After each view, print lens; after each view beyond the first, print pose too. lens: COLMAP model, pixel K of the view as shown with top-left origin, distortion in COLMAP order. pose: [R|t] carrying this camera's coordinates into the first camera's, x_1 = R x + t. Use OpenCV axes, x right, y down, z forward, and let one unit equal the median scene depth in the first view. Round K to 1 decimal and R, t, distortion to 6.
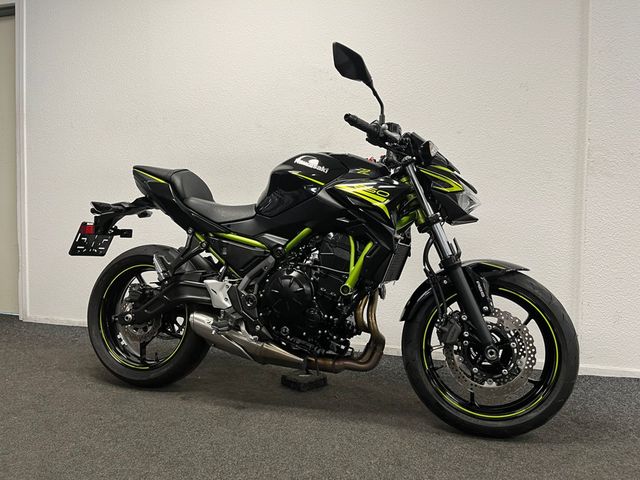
lens RADIAL K [[485.5, 0, 340.5], [0, 485.5, 237.5], [0, 0, 1]] dist [-0.000239, -0.001026]
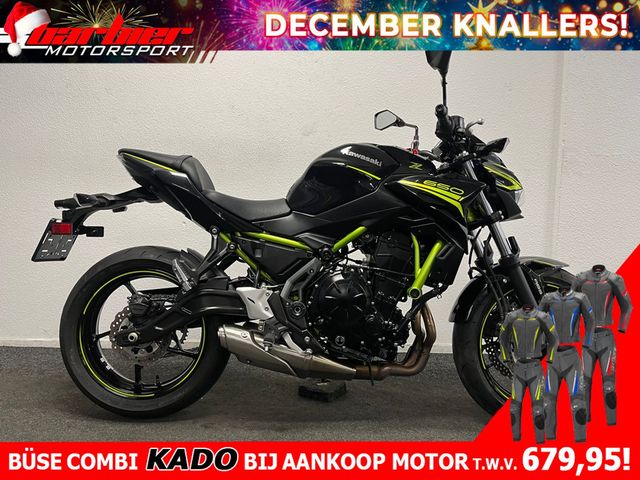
lens RADIAL K [[480.8, 0, 320.0], [0, 480.8, 240.0], [0, 0, 1]] dist [-0.006626, -0.003599]
pose [[0.956234, -0.015774, 0.292177, -0.388555], [0.005498, 0.999338, 0.035957, -0.026082], [-0.292551, -0.032777, 0.955688, 0.153286]]
